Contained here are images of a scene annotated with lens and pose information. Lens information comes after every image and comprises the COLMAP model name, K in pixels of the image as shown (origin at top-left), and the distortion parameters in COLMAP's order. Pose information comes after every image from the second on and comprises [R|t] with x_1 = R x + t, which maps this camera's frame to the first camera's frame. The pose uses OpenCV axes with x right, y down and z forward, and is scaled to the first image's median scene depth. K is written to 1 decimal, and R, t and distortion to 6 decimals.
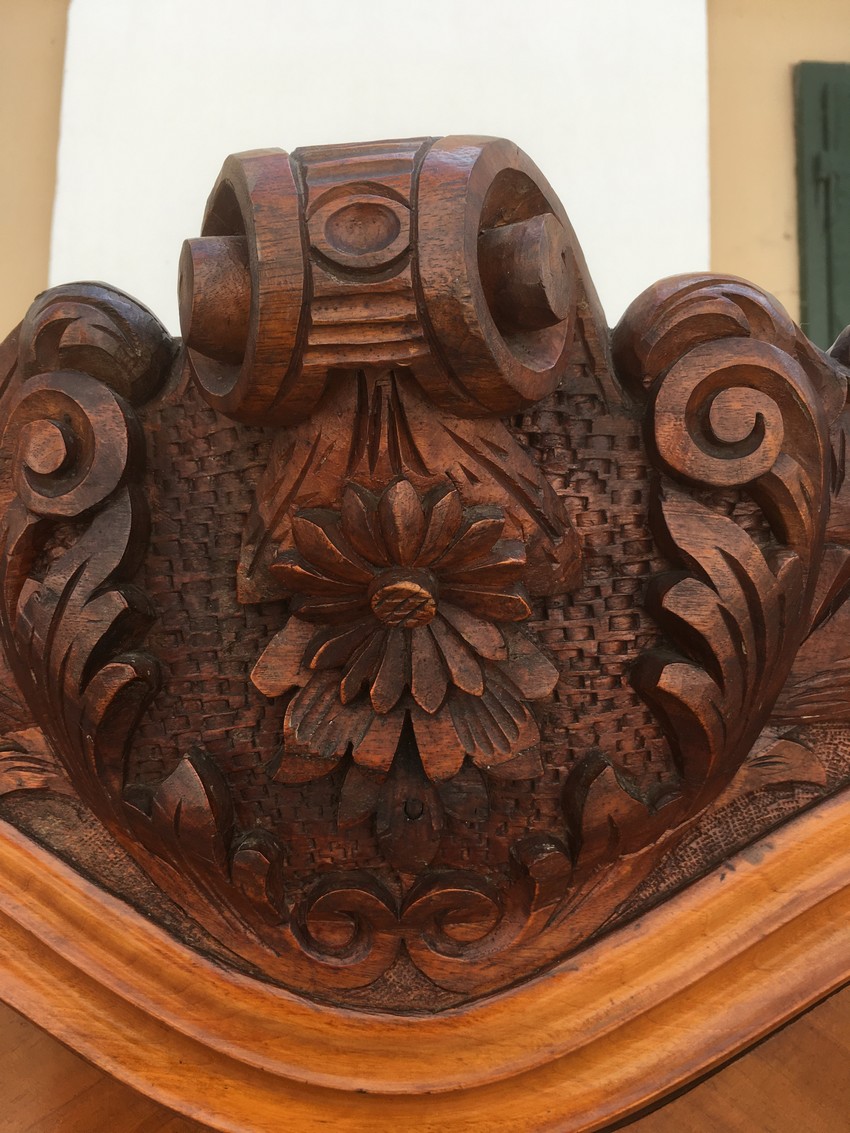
lens RADIAL K [[989.9, 0, 389.3], [0, 989.9, 619.1], [0, 0, 1]] dist [0.021654, -0.075302]
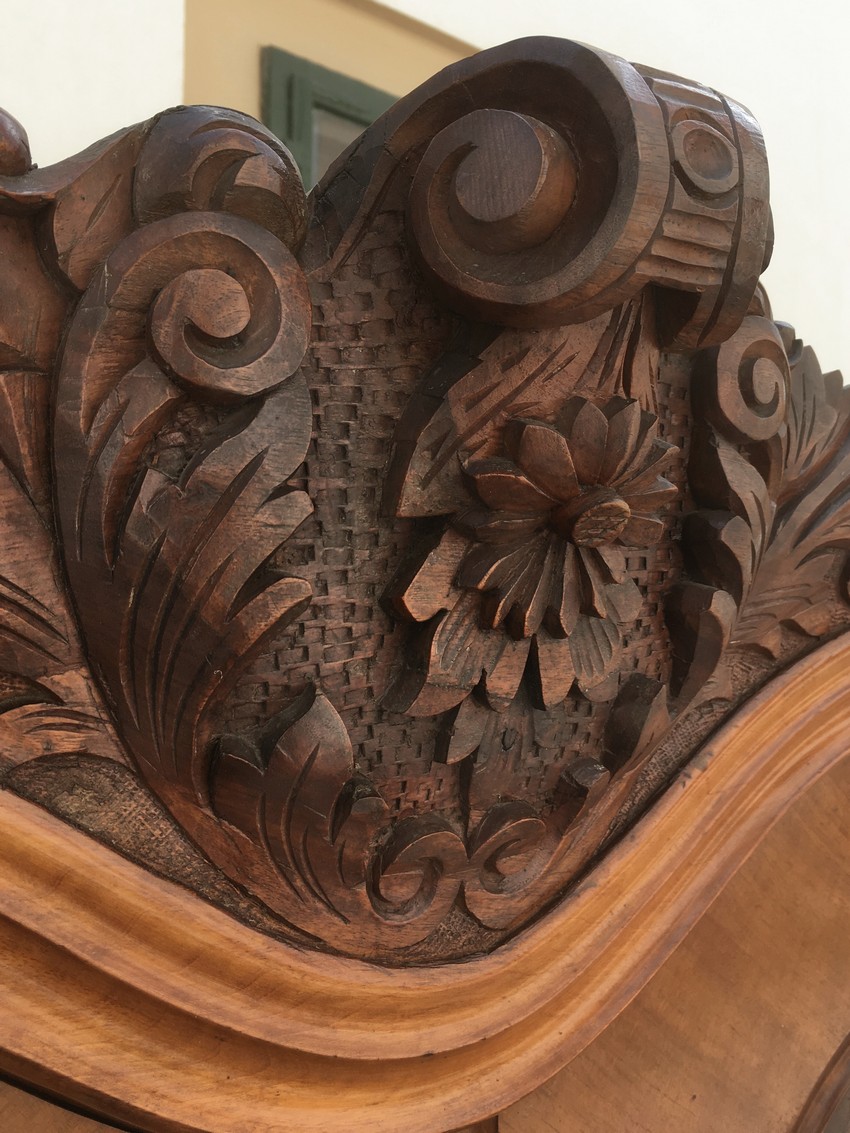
lens RADIAL K [[1079.3, 0, 397.2], [0, 1079.3, 573.3], [0, 0, 1]] dist [-0.000691, 0.000000]
pose [[0.798506, 0.027766, 0.601346, -0.694591], [-0.010987, 0.999442, -0.031558, 0.062784], [-0.601886, 0.018593, 0.798366, 0.212853]]
